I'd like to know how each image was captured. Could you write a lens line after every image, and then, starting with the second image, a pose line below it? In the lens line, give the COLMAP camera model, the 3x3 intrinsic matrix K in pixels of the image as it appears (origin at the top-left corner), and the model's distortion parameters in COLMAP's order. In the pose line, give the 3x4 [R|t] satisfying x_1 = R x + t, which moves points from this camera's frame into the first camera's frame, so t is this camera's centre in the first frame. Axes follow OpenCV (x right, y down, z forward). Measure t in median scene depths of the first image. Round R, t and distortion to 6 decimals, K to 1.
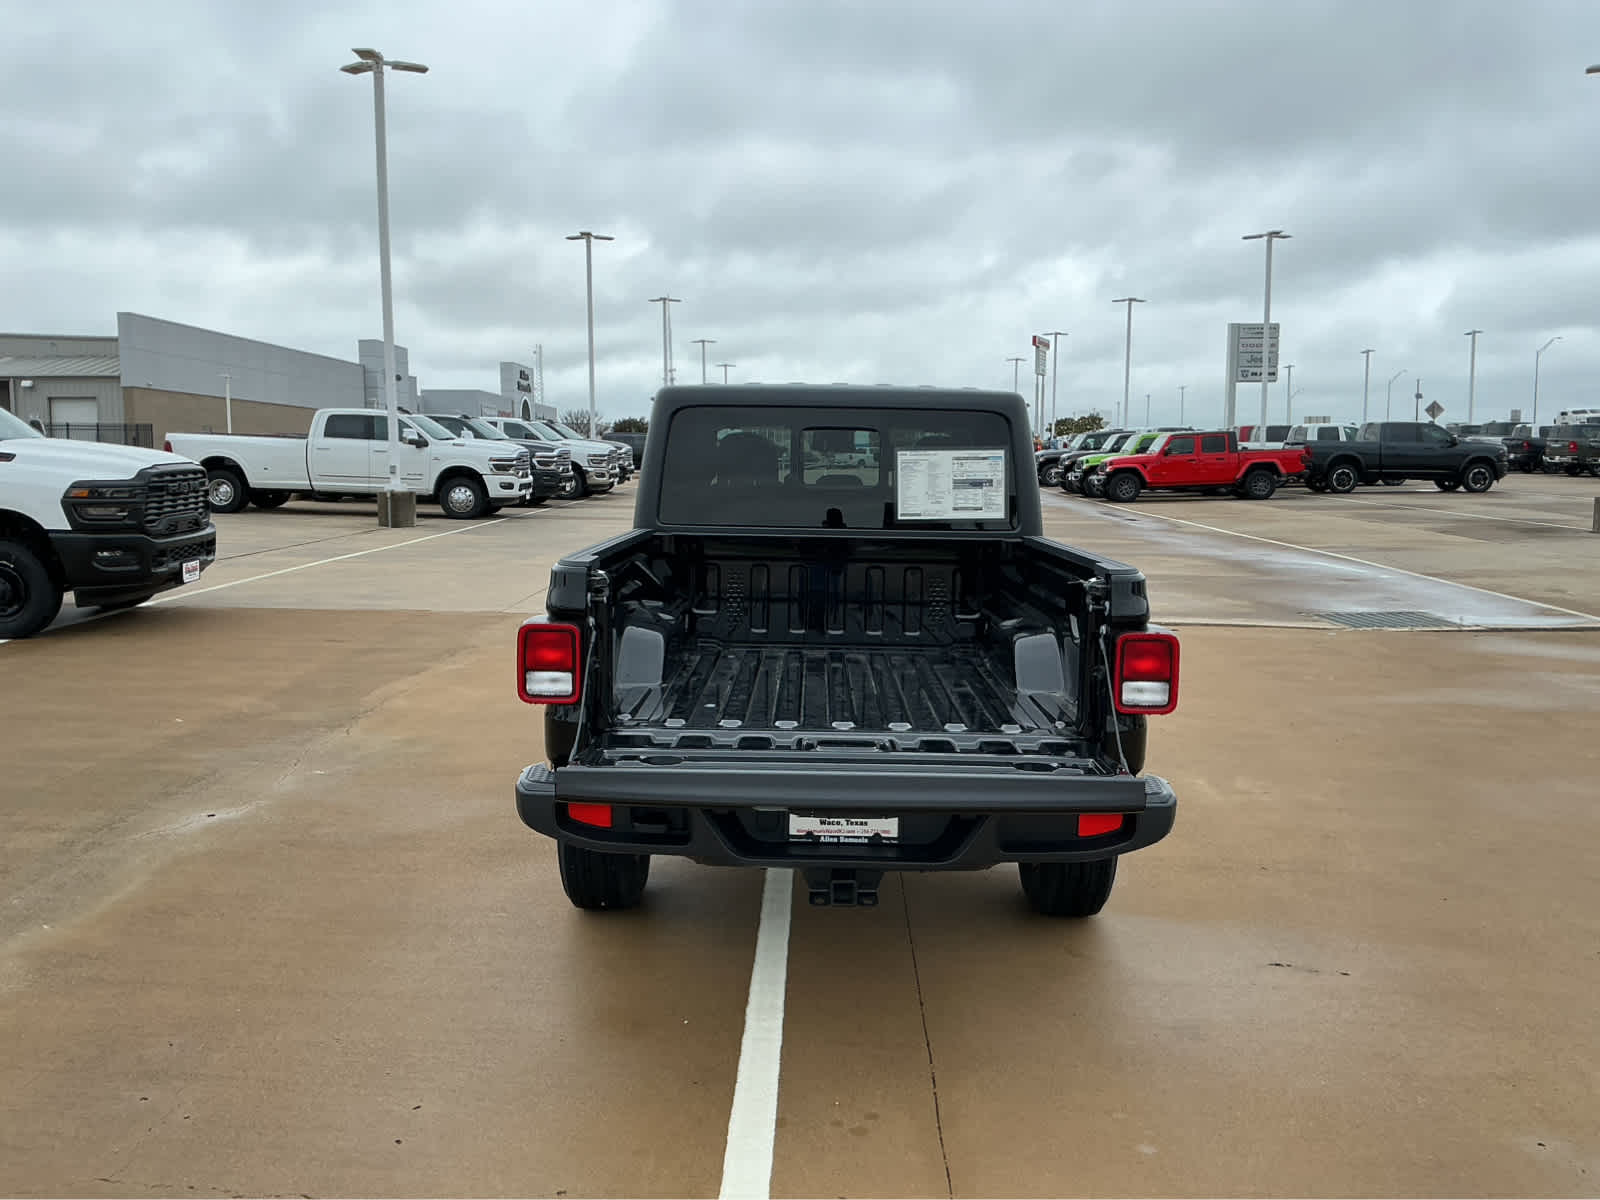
lens RADIAL K [[1313.9, 0, 800.0], [0, 1313.9, 600.0], [0, 0, 1]] dist [0.105344, -0.204835]
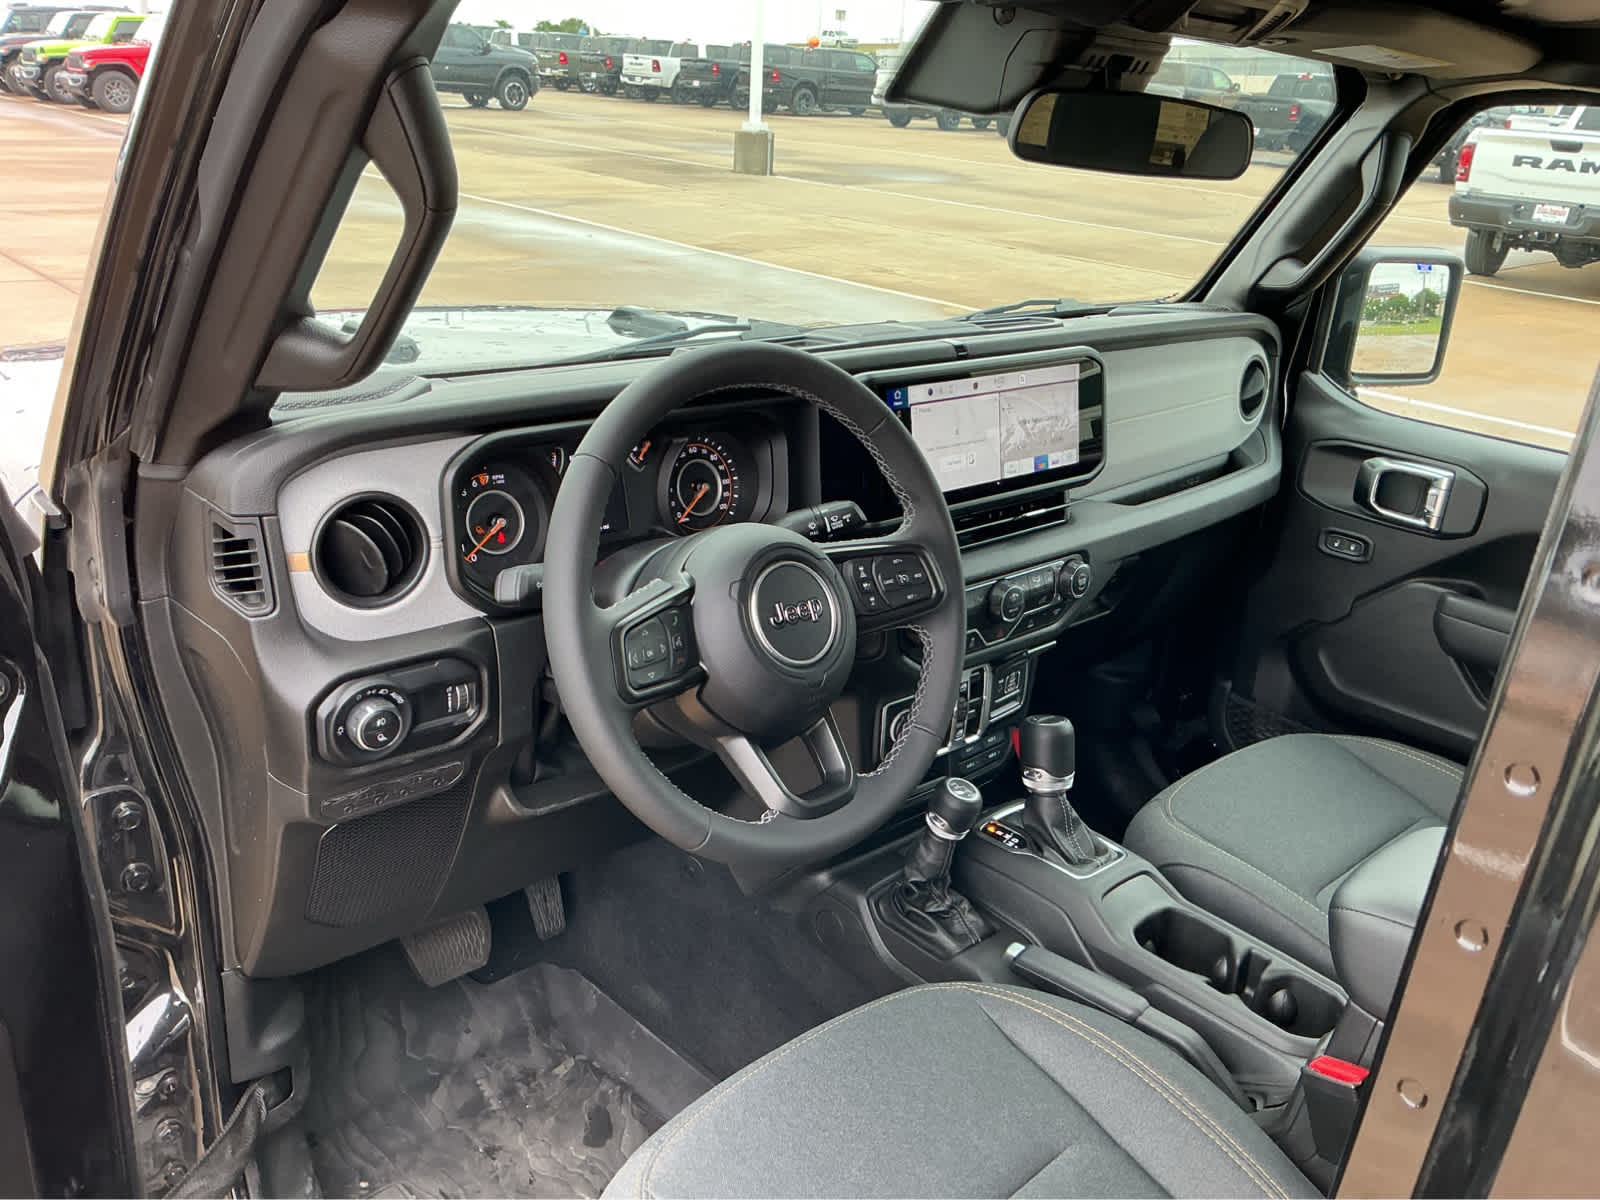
lens RADIAL K [[1347.0, 0, 800.0], [0, 1347.0, 600.0], [0, 0, 1]] dist [-0.010521, -0.011113]
pose [[0.723990, -0.211979, 0.656432, -0.061824], [0.020004, 0.957664, 0.287192, -0.053936], [-0.689520, -0.194793, 0.697580, 0.428962]]
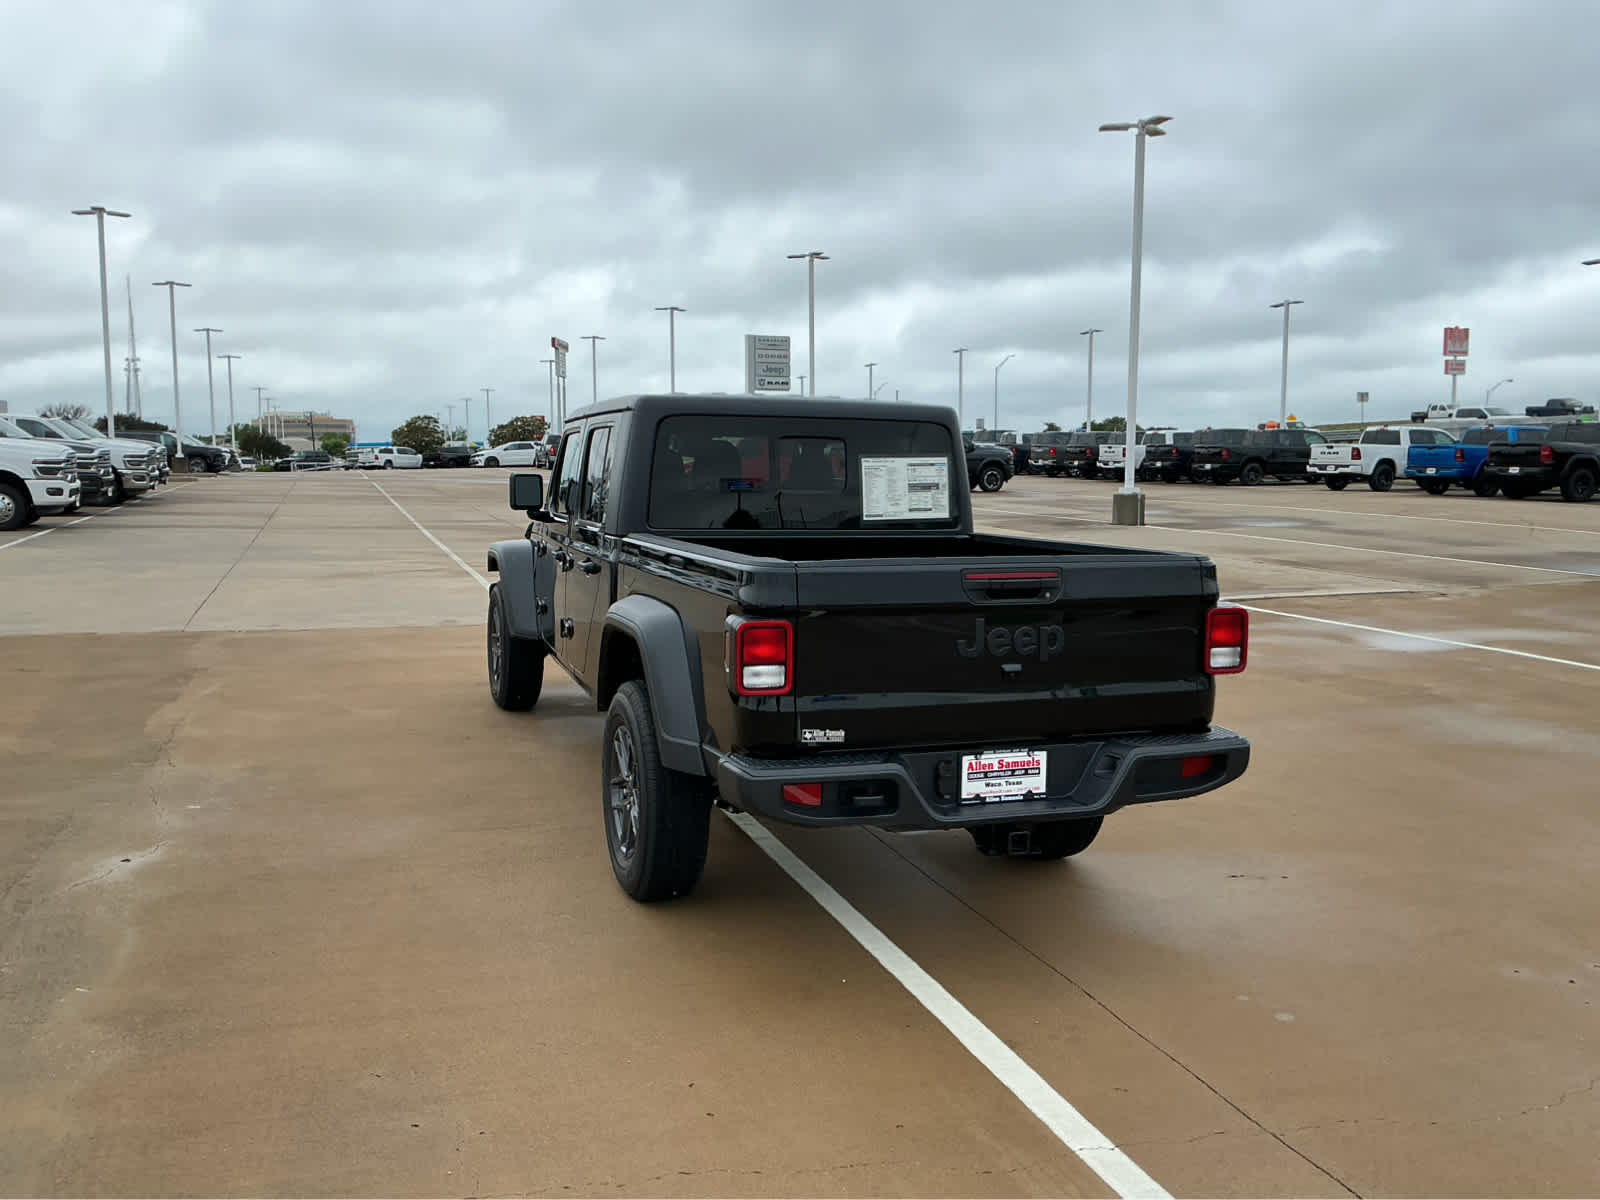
lens RADIAL K [[1313.9, 0, 800.0], [0, 1313.9, 600.0], [0, 0, 1]] dist [0.105344, -0.204835]
pose [[0.934685, -0.037289, 0.353516, -0.132398], [0.037769, 0.999271, 0.005543, -0.000993], [-0.353465, 0.008171, 0.935412, -0.003365]]
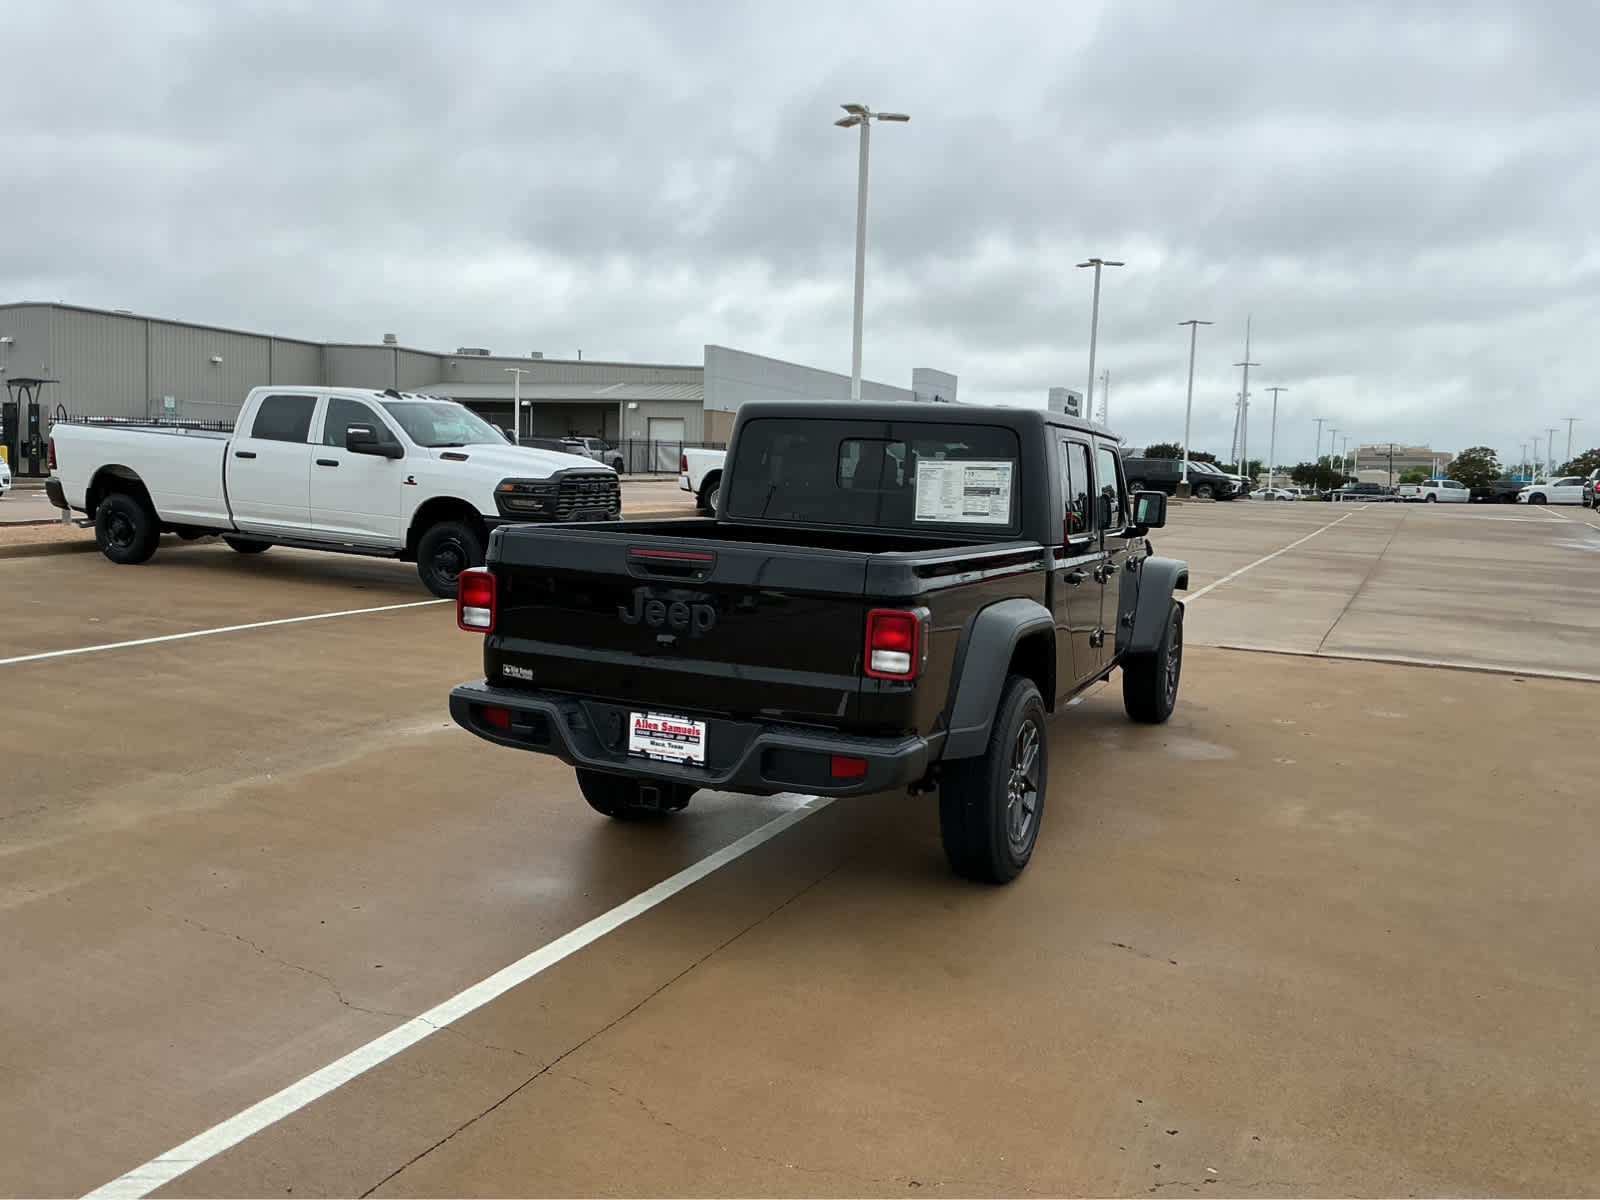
lens RADIAL K [[1313.9, 0, 800.0], [0, 1313.9, 600.0], [0, 0, 1]] dist [0.105344, -0.204835]
pose [[0.913914, 0.068086, -0.400158, 0.159277], [-0.075623, 0.997132, -0.003055, 0.006312], [0.398802, 0.033053, 0.916441, -0.025629]]
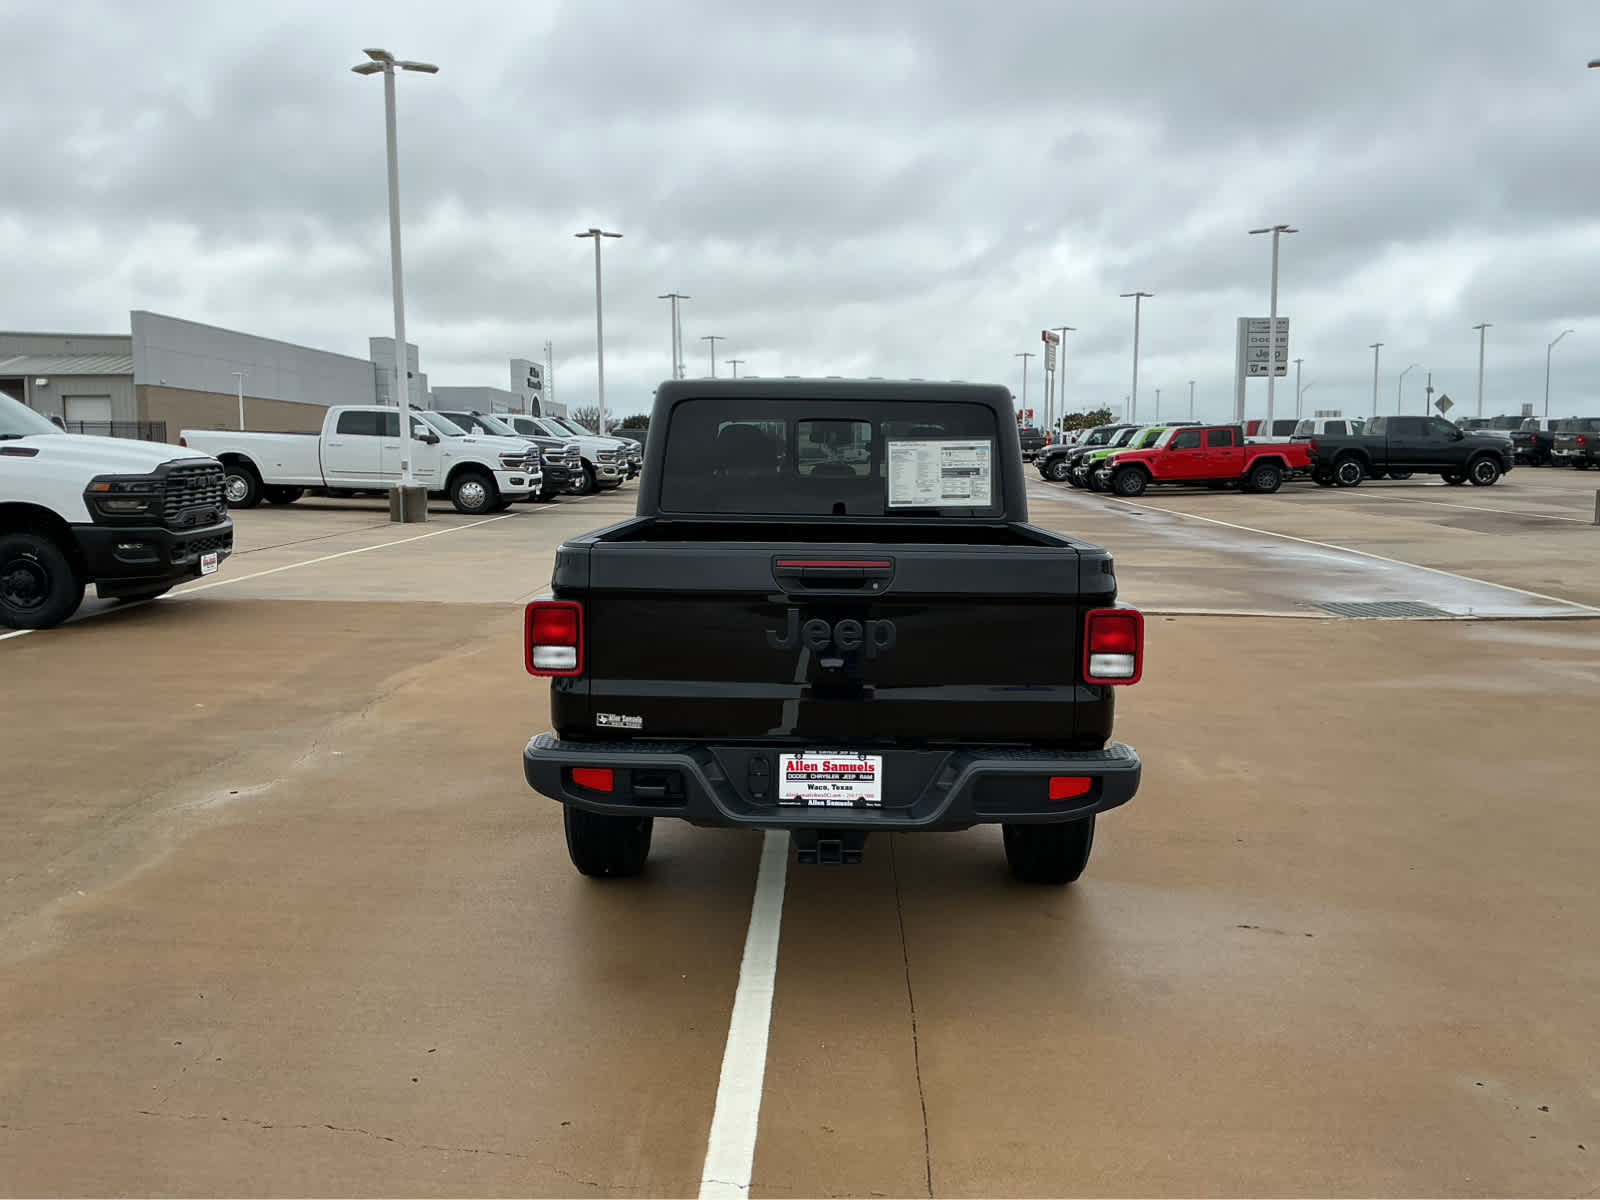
lens RADIAL K [[1313.9, 0, 800.0], [0, 1313.9, 600.0], [0, 0, 1]] dist [0.105344, -0.204835]
pose [[0.999968, -0.001873, -0.007728, 0.004239], [0.001894, 0.999994, 0.002826, 0.003476], [0.007722, -0.002841, 0.999966, -0.016727]]
